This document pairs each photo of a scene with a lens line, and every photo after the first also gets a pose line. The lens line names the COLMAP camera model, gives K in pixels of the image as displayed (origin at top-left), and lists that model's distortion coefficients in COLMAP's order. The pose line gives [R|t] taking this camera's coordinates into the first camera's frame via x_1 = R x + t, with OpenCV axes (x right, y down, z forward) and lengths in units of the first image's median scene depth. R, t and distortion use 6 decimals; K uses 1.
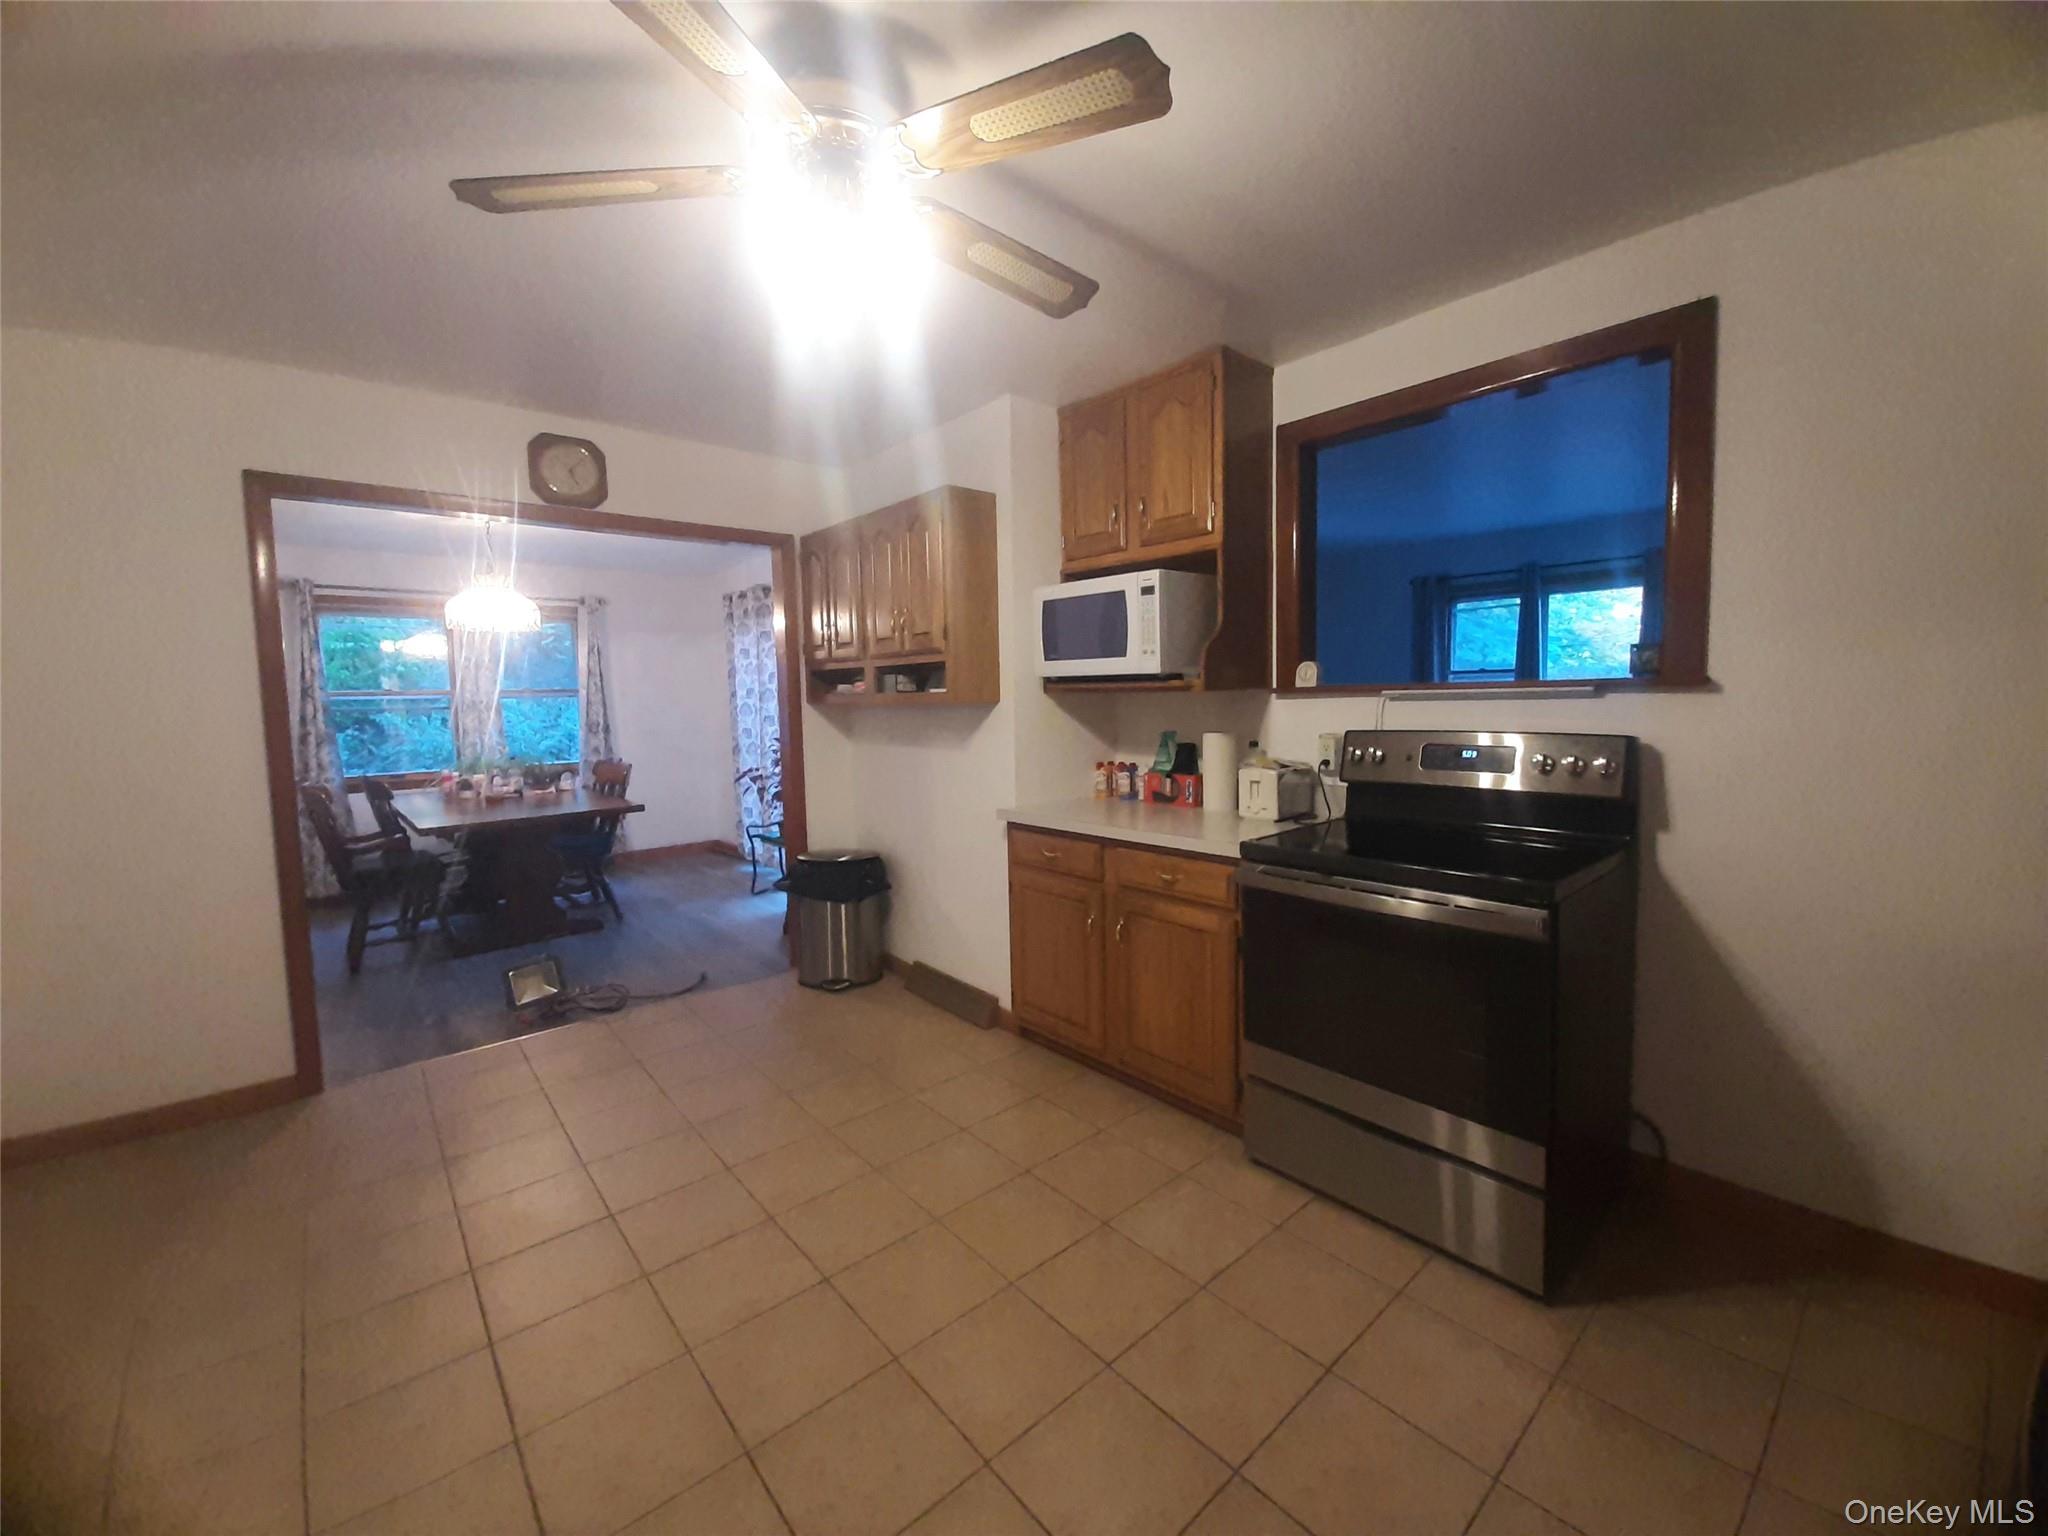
lens RADIAL K [[816.8, 0, 1025.1], [0, 816.8, 747.0], [0, 0, 1]] dist [-0.012282, -0.000856]
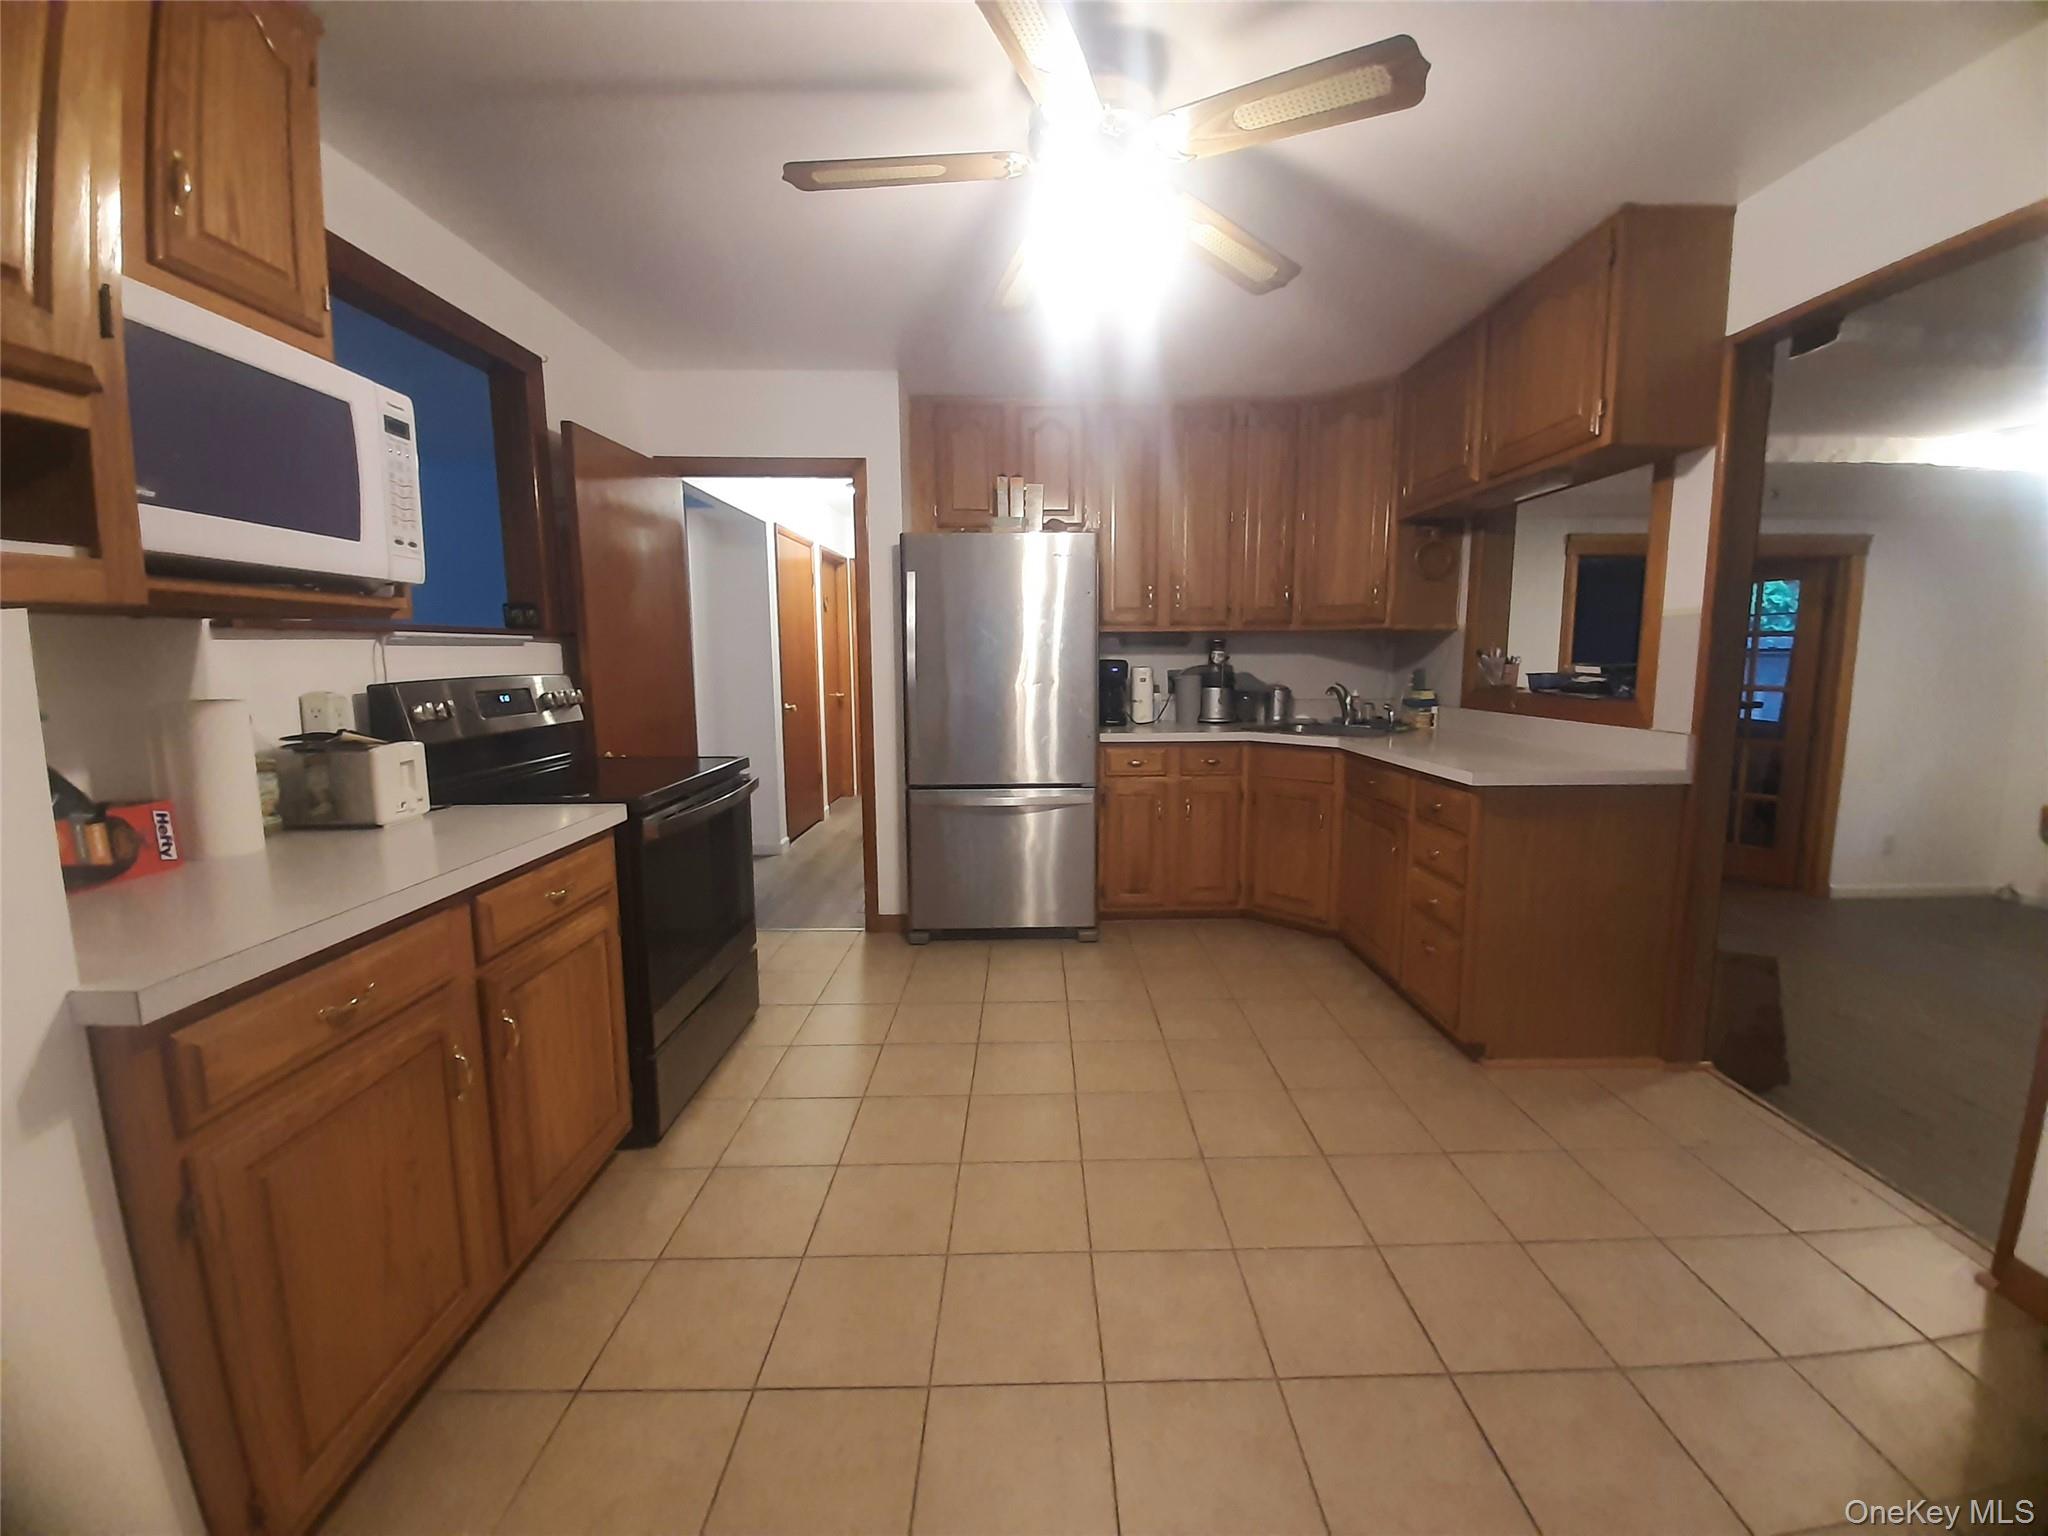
lens RADIAL K [[816.8, 0, 1028.8], [0, 816.8, 775.6], [0, 0, 1]] dist [-0.012282, -0.000856]
pose [[-0.767308, -0.070712, 0.637368, -0.537255], [0.062539, 0.980913, 0.184116, -0.037313], [-0.638222, 0.181134, -0.748240, 1.188007]]
